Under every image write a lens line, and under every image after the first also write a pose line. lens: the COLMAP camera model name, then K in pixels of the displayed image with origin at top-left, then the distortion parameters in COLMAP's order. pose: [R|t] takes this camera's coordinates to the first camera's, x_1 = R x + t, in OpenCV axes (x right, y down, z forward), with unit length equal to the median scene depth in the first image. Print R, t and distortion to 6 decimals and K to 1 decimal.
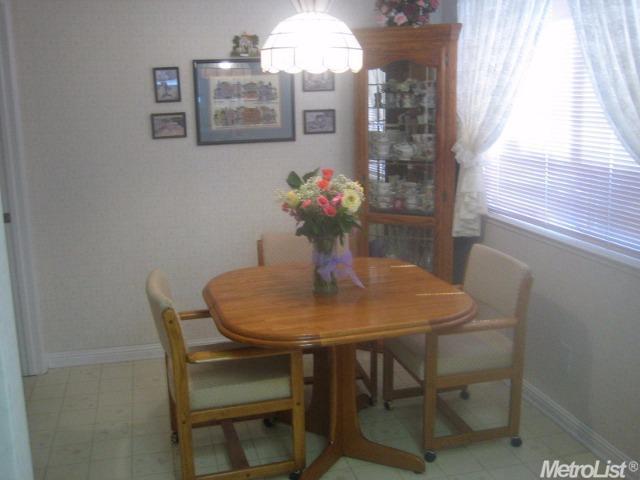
lens RADIAL K [[670.1, 0, 320.0], [0, 670.1, 240.0], [0, 0, 1]] dist [-0.134585, 0.151975]
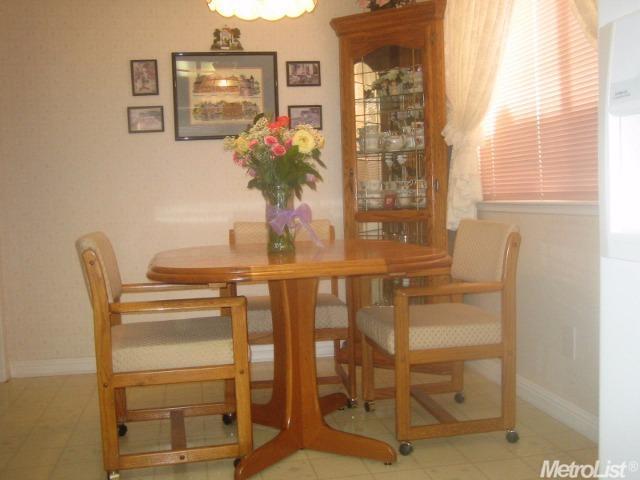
lens RADIAL K [[670.1, 0, 320.0], [0, 670.1, 240.0], [0, 0, 1]] dist [-0.134585, 0.151975]
pose [[0.997315, -0.010474, -0.072484, 0.093224], [-0.000456, 0.988813, -0.149158, 0.145599], [0.073235, 0.148791, 0.986153, 0.096431]]
